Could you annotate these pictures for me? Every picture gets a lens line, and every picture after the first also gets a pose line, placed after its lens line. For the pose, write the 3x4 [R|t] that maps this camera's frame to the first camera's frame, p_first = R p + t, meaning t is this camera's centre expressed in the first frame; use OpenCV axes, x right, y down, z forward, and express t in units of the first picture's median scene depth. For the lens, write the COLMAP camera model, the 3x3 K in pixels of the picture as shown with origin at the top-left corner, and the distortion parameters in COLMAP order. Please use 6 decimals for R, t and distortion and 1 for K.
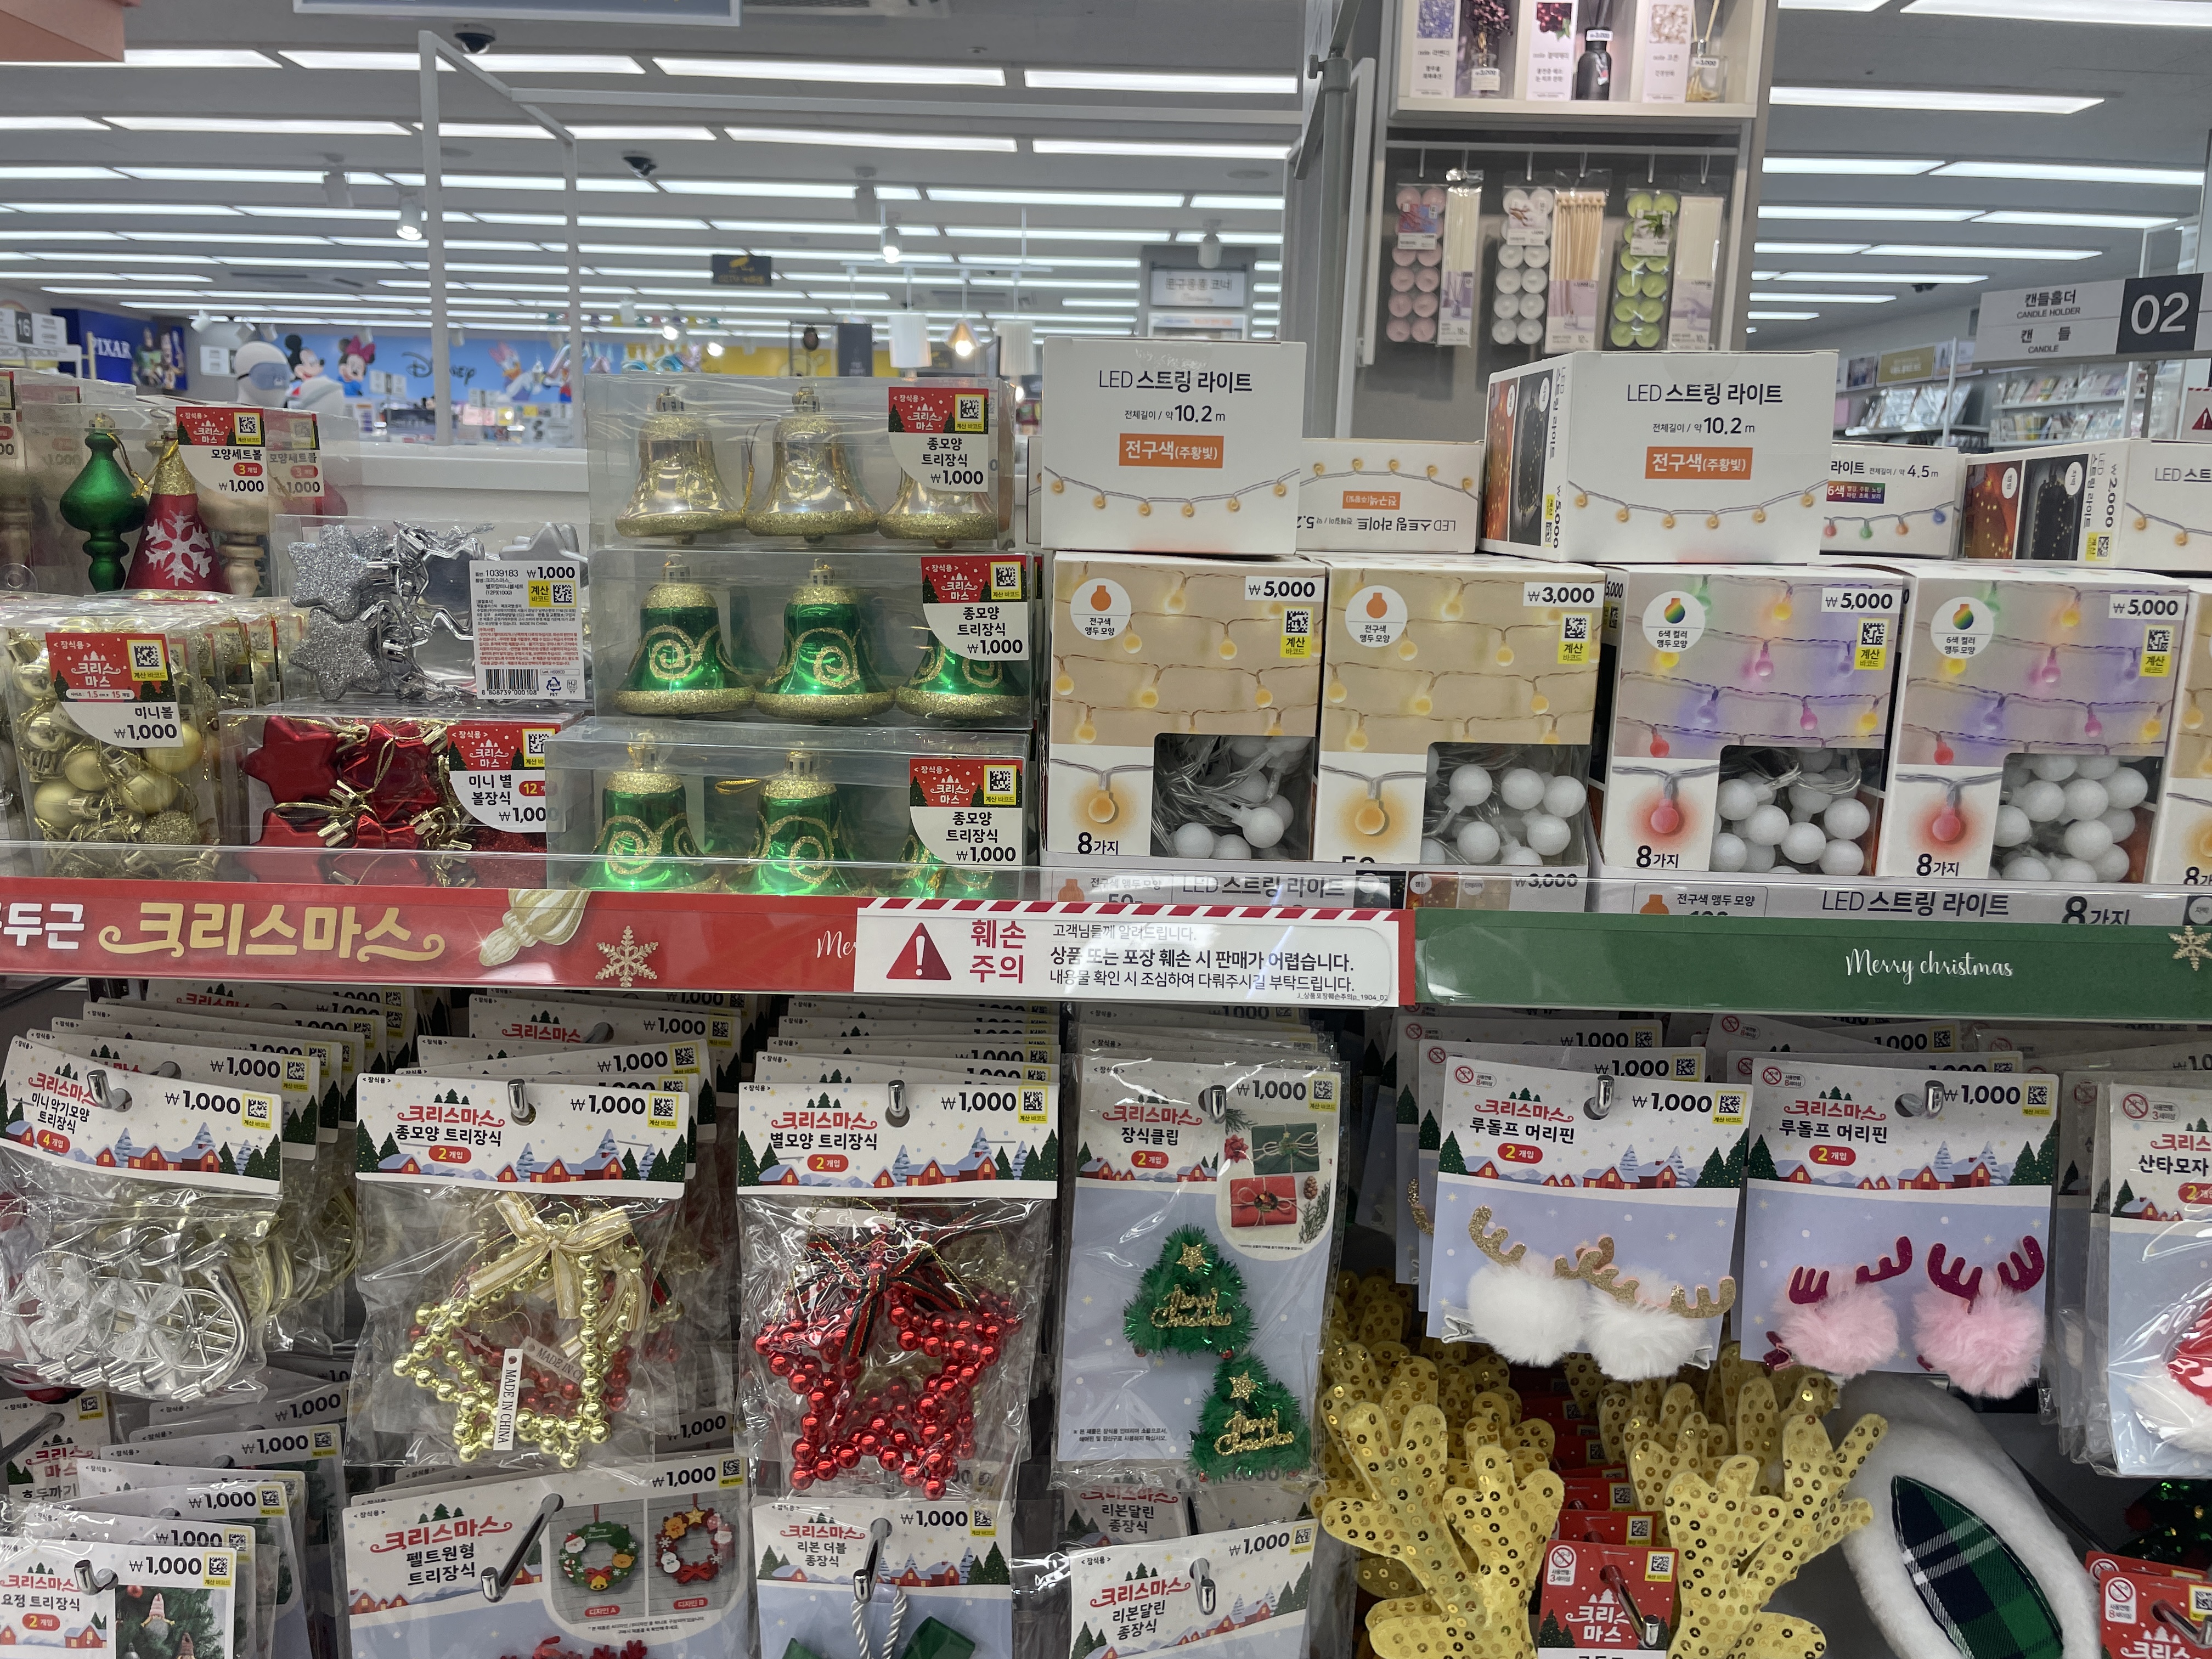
lens RADIAL K [[1681.8, 0, 1106.0], [0, 1681.8, 829.5], [0, 0, 1]] dist [0.087024, -0.124448]
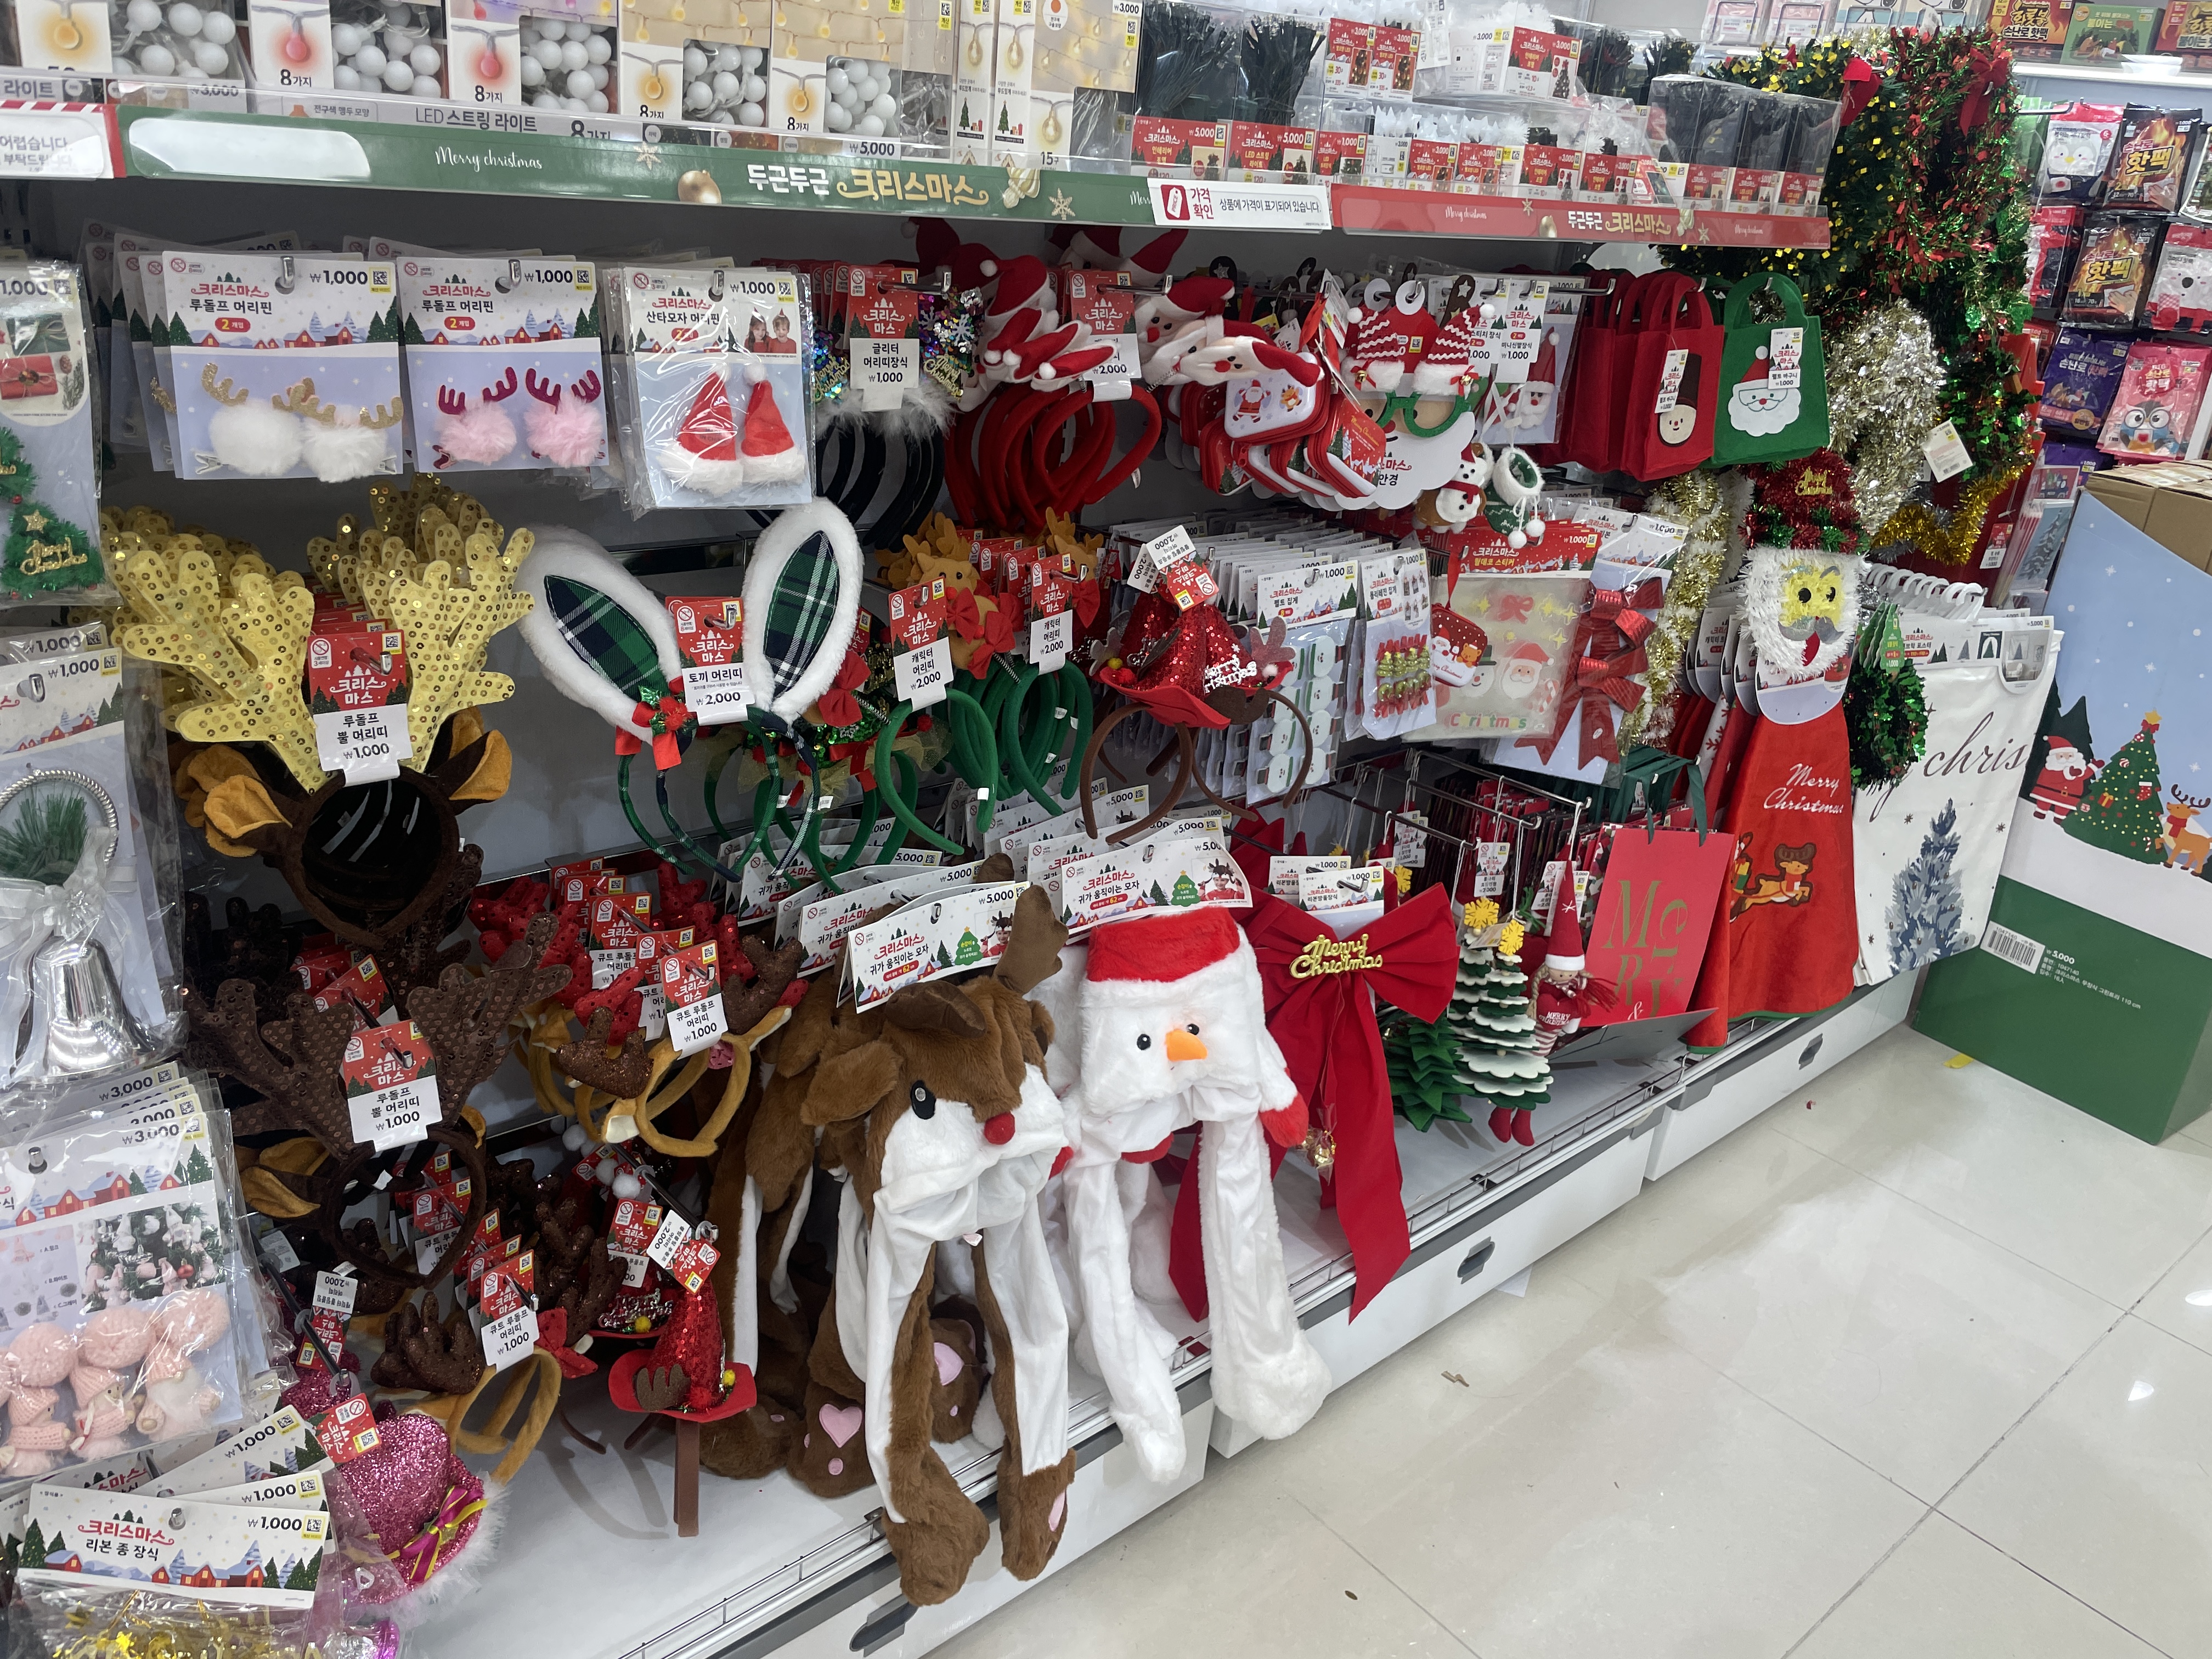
lens RADIAL K [[1681.8, 0, 1106.0], [0, 1681.8, 829.5], [0, 0, 1]] dist [0.087024, -0.124448]
pose [[0.768019, -0.200077, 0.608371, -0.134970], [0.047462, 0.965116, 0.257484, 0.264091], [-0.638665, -0.168879, 0.750724, -0.556856]]
